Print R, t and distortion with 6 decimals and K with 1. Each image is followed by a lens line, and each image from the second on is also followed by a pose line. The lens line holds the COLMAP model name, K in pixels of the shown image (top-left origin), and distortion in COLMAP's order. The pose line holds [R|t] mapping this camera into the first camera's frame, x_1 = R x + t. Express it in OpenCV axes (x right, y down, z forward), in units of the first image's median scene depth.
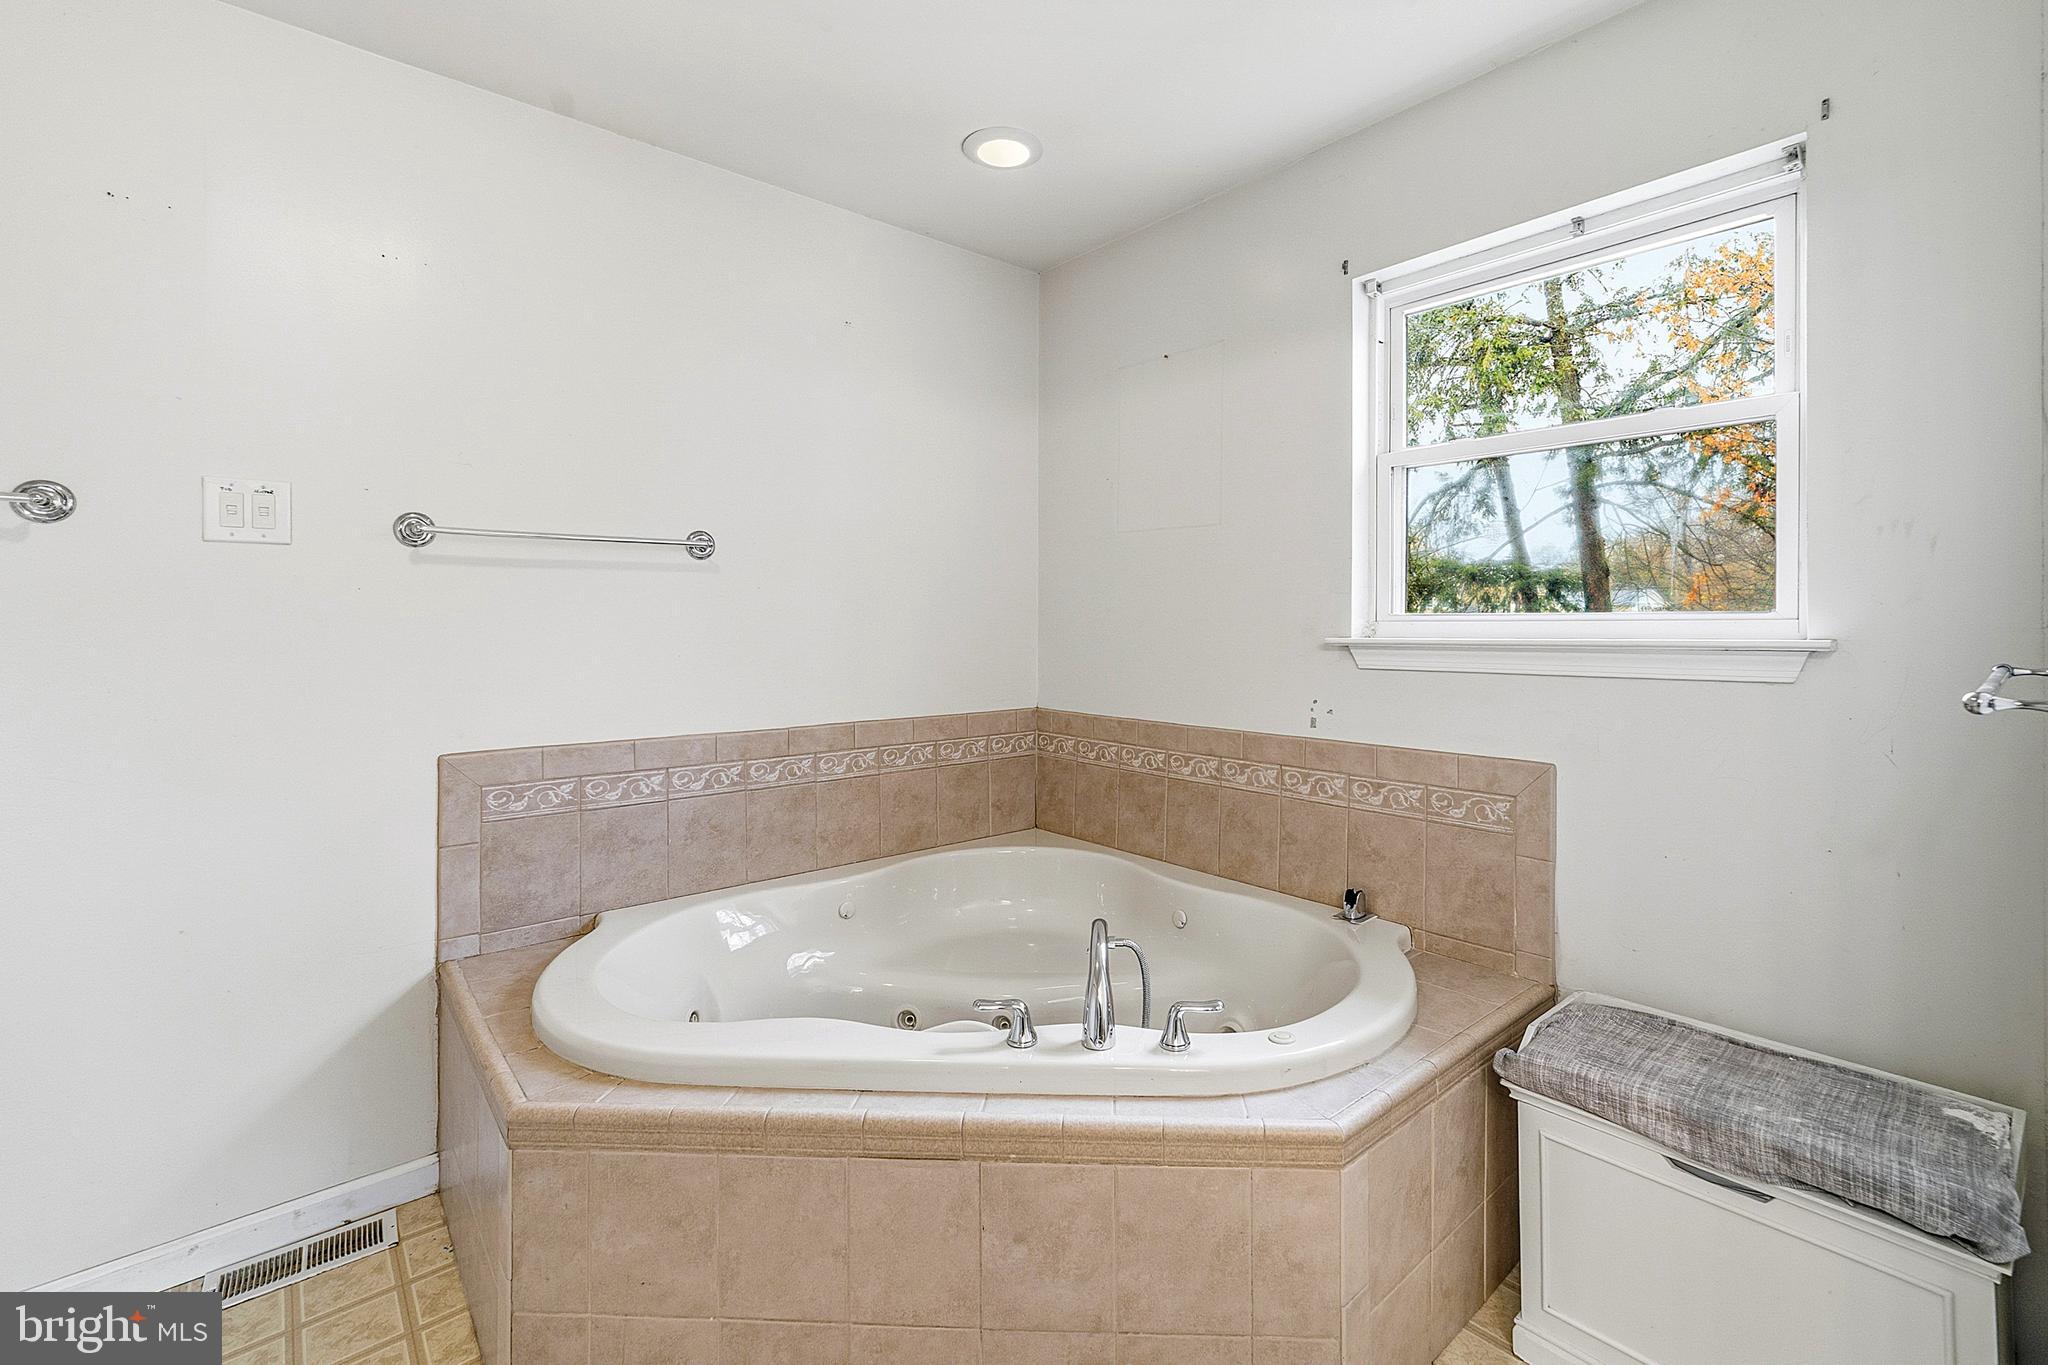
lens RADIAL K [[890.7, 0, 1080.2], [0, 890.7, 625.2], [0, 0, 1]] dist [-0.004100, 0.000187]
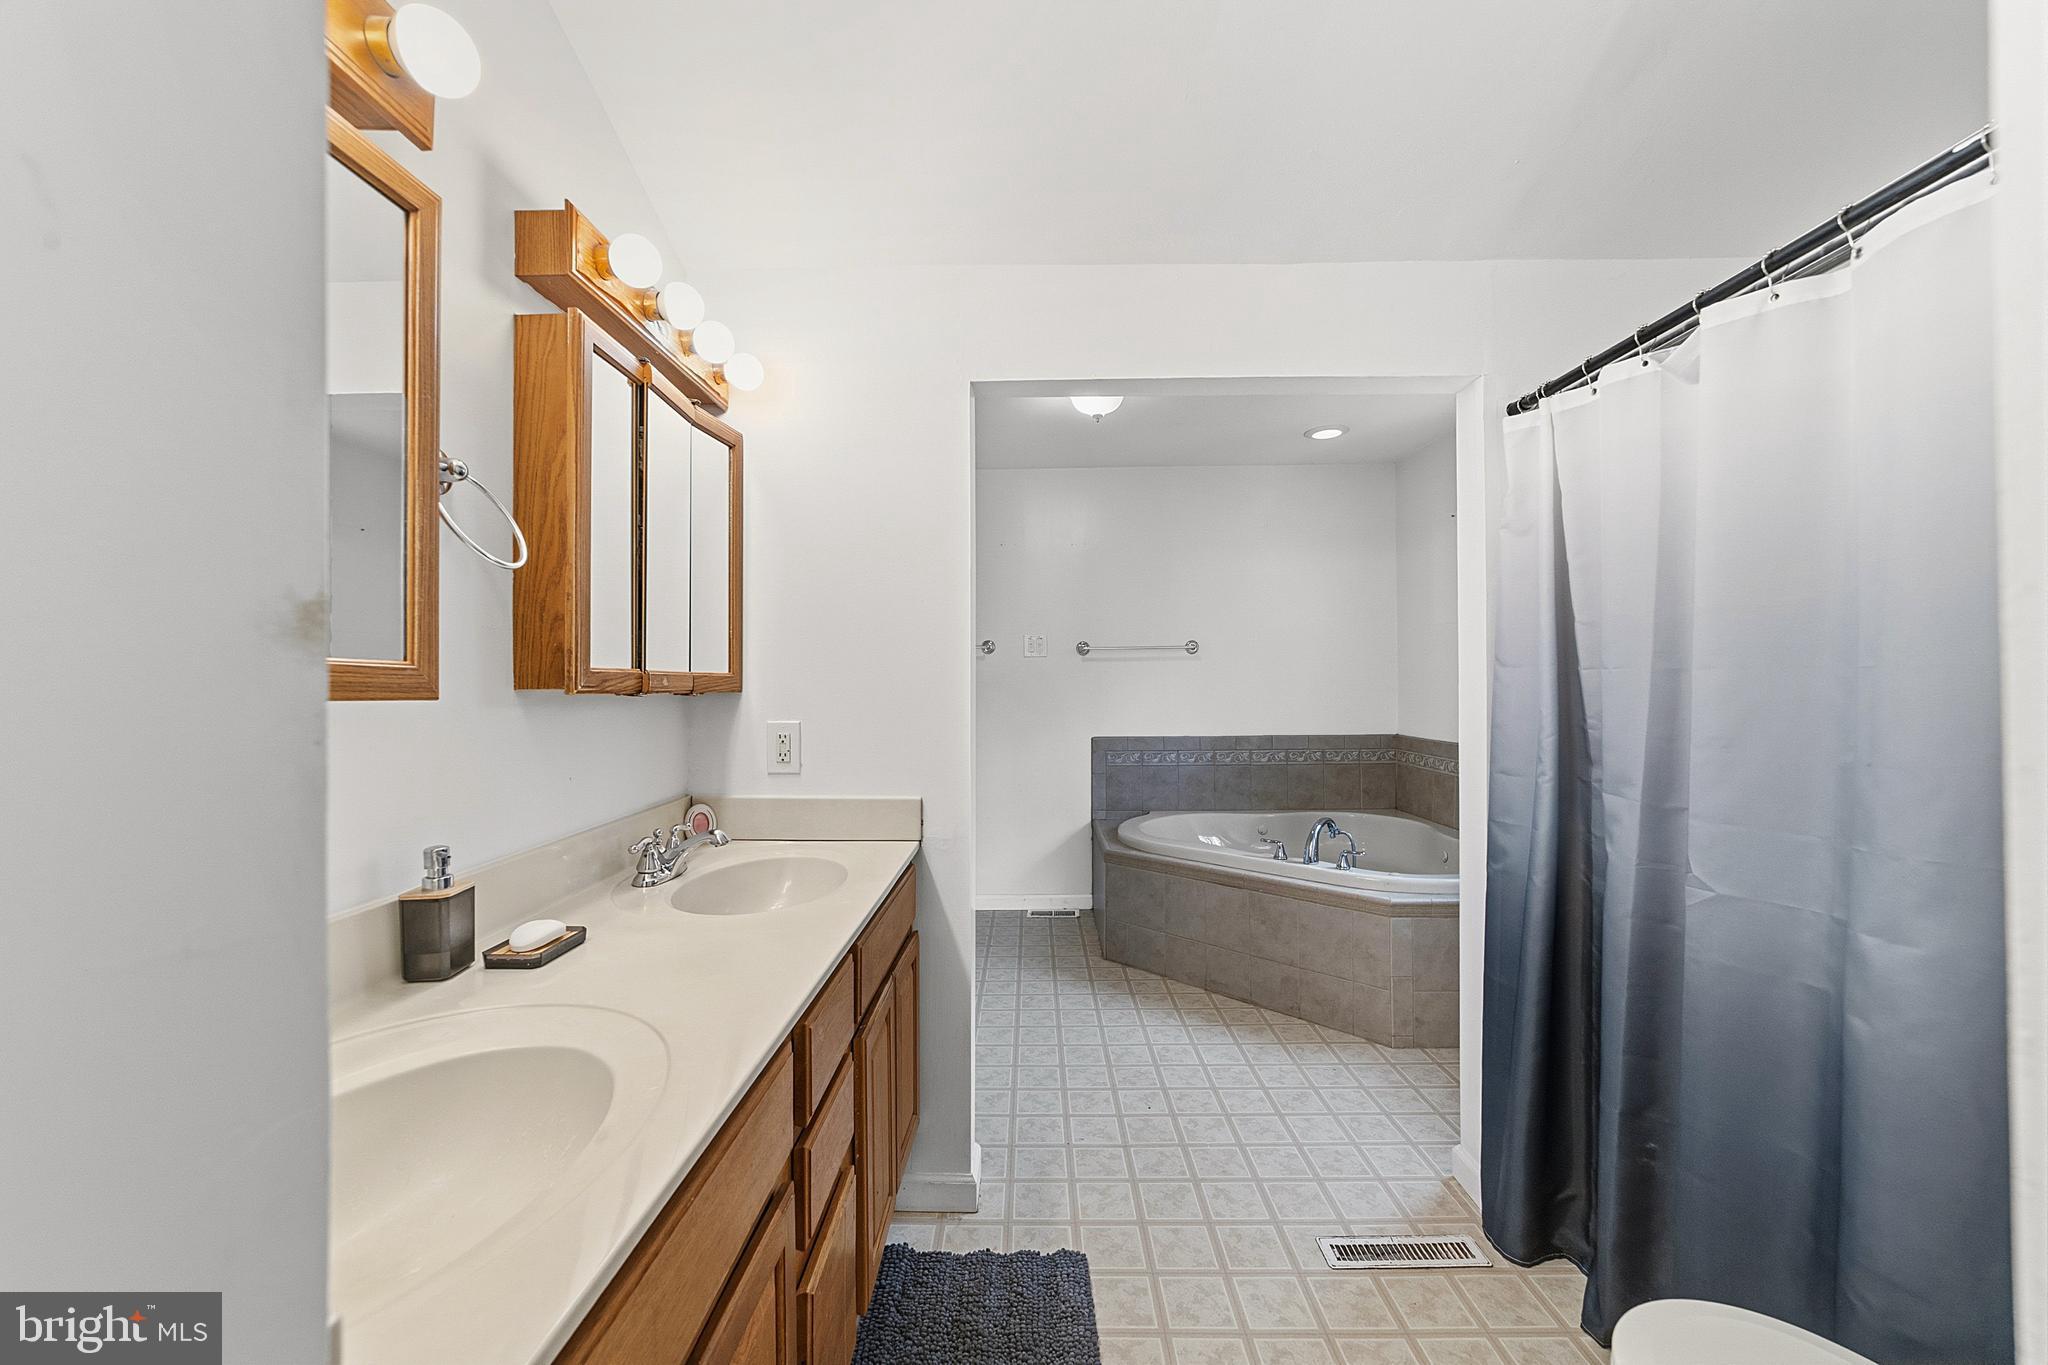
lens RADIAL K [[797.4, 0, 1024.8], [0, 797.4, 683.5], [0, 0, 1]] dist [-0.000192, -0.000053]
pose [[0.731225, -0.009109, -0.682076, 0.651681], [0.009750, 0.999948, -0.002901, -0.001630], [0.682067, -0.004528, 0.731276, -0.747228]]
